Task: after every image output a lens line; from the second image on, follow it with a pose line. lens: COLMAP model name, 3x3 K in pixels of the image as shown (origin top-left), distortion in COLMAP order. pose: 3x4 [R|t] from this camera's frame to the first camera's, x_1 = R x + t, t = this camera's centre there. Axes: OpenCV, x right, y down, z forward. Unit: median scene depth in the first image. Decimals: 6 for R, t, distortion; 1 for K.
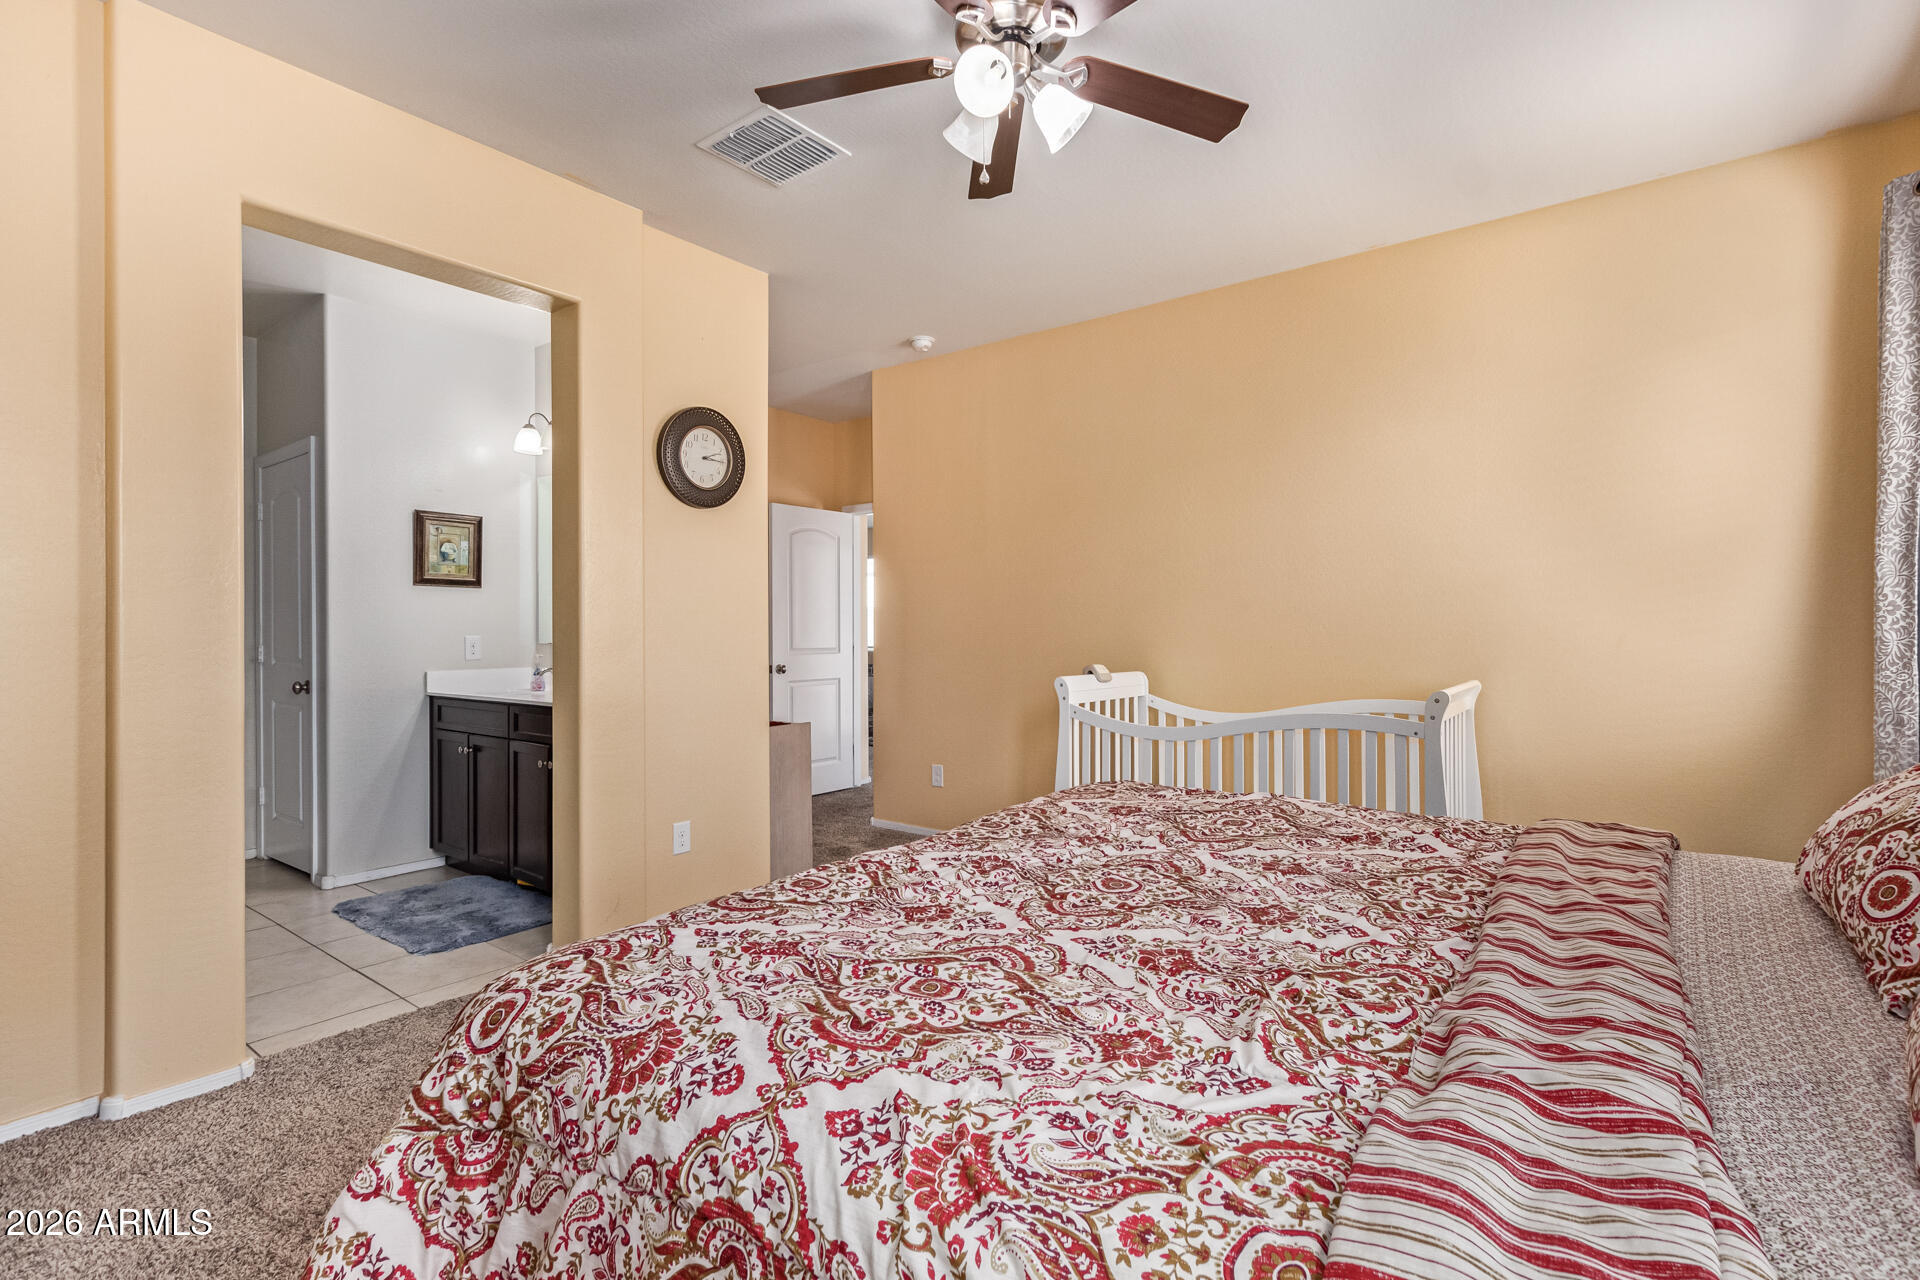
lens RADIAL K [[902.8, 0, 972.4], [0, 902.8, 632.1], [0, 0, 1]] dist [0.009060, -0.002955]
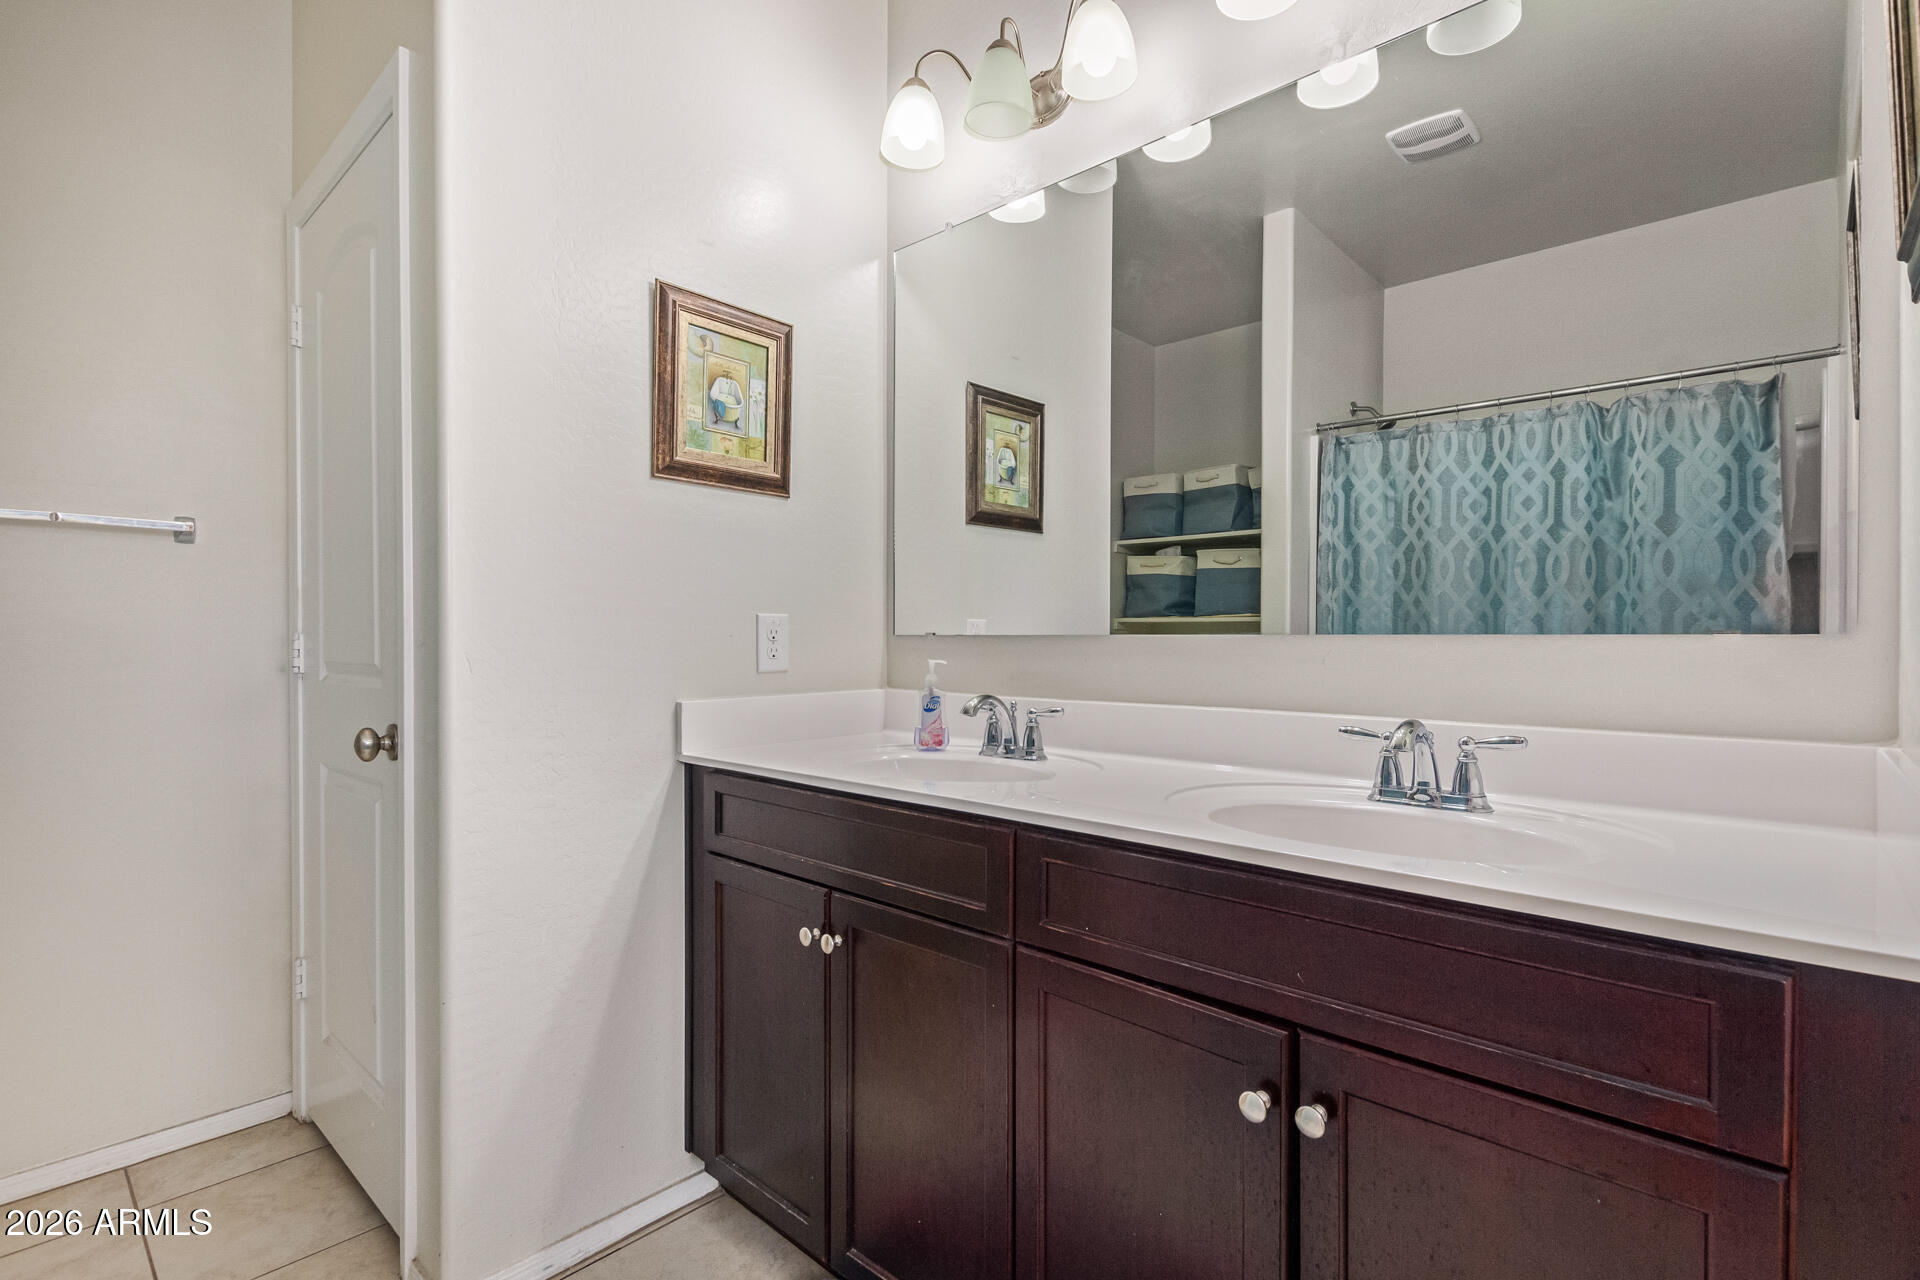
lens RADIAL K [[902.8, 0, 950.0], [0, 902.8, 646.3], [0, 0, 1]] dist [0.009060, -0.002955]
pose [[0.995153, 0.006191, -0.098139, -0.445676], [-0.005188, 0.999932, 0.010472, 0.014787], [0.098197, -0.009912, 0.995118, 0.620160]]
